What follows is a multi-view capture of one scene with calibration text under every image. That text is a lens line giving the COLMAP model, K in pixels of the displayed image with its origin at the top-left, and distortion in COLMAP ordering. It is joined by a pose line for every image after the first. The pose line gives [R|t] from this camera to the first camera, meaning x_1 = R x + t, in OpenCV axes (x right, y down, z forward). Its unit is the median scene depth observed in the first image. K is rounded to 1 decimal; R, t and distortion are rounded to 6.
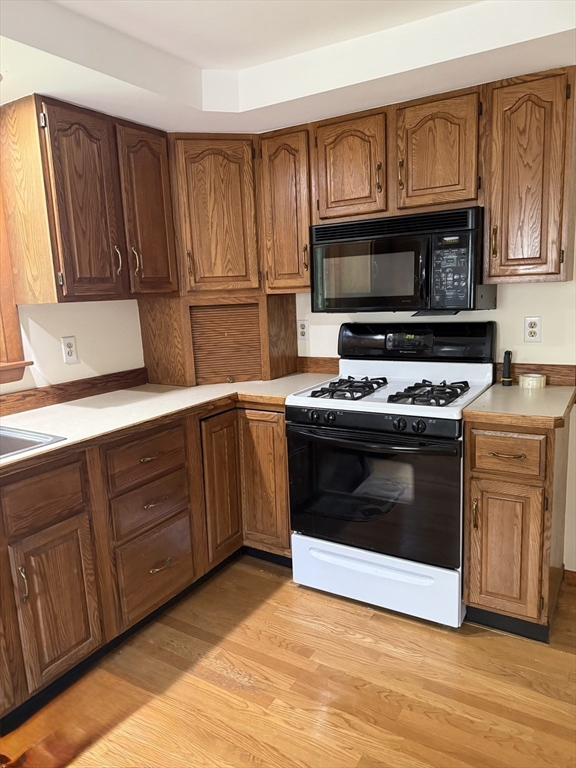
lens RADIAL K [[533.0, 0, 285.8], [0, 533.0, 381.1], [0, 0, 1]] dist [0.107532, -0.169966]
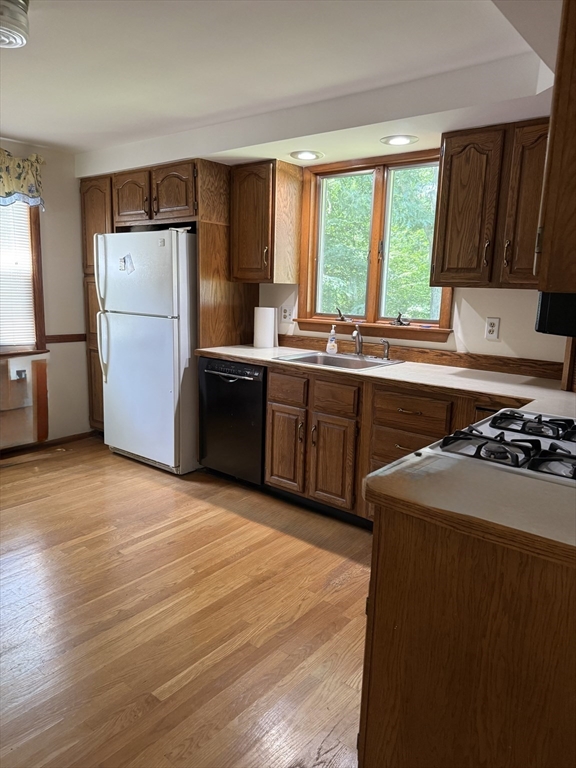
lens RADIAL K [[541.6, 0, 284.0], [0, 541.6, 381.7], [0, 0, 1]] dist [0.038556, -0.061657]
pose [[-0.147998, 0.213840, -0.965592, 0.859397], [-0.185466, 0.953022, 0.239483, -0.150451], [0.971442, 0.214528, -0.101385, 0.712169]]
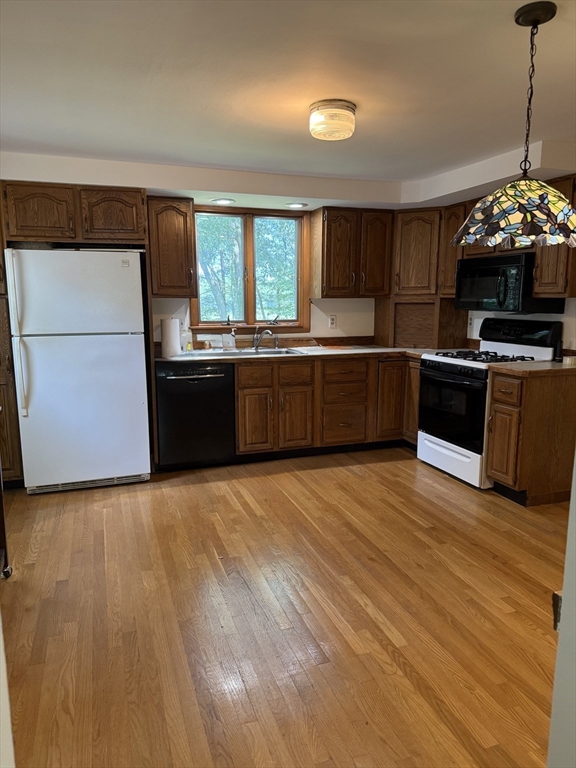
lens RADIAL K [[541.6, 0, 284.0], [0, 541.6, 381.7], [0, 0, 1]] dist [0.038556, -0.061657]
pose [[0.773404, 0.136020, -0.619148, 0.766443], [-0.136577, 0.989524, 0.046784, 0.097270], [0.619025, 0.048379, 0.783879, -0.716449]]
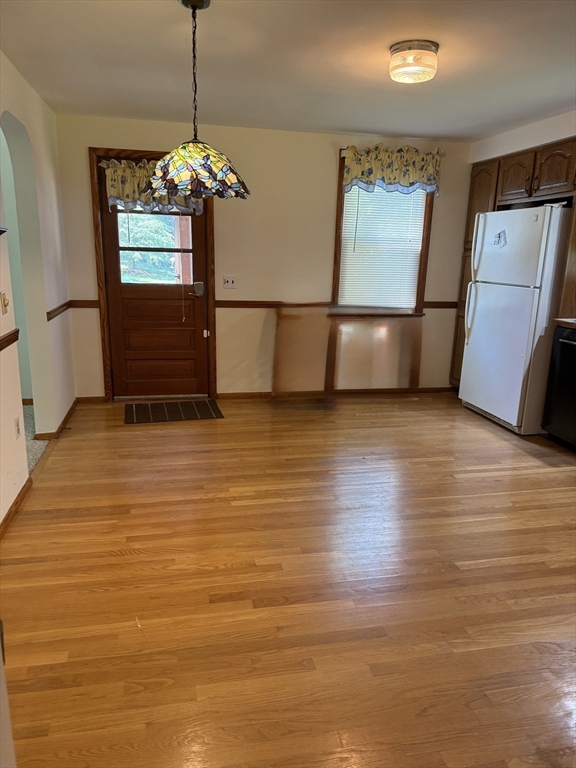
lens RADIAL K [[541.6, 0, 284.0], [0, 541.6, 381.7], [0, 0, 1]] dist [0.038556, -0.061657]
pose [[-0.734298, 0.177709, -0.655153, 1.074149], [-0.113395, 0.919453, 0.376494, -0.171913], [0.669289, 0.350750, -0.655001, 0.876515]]
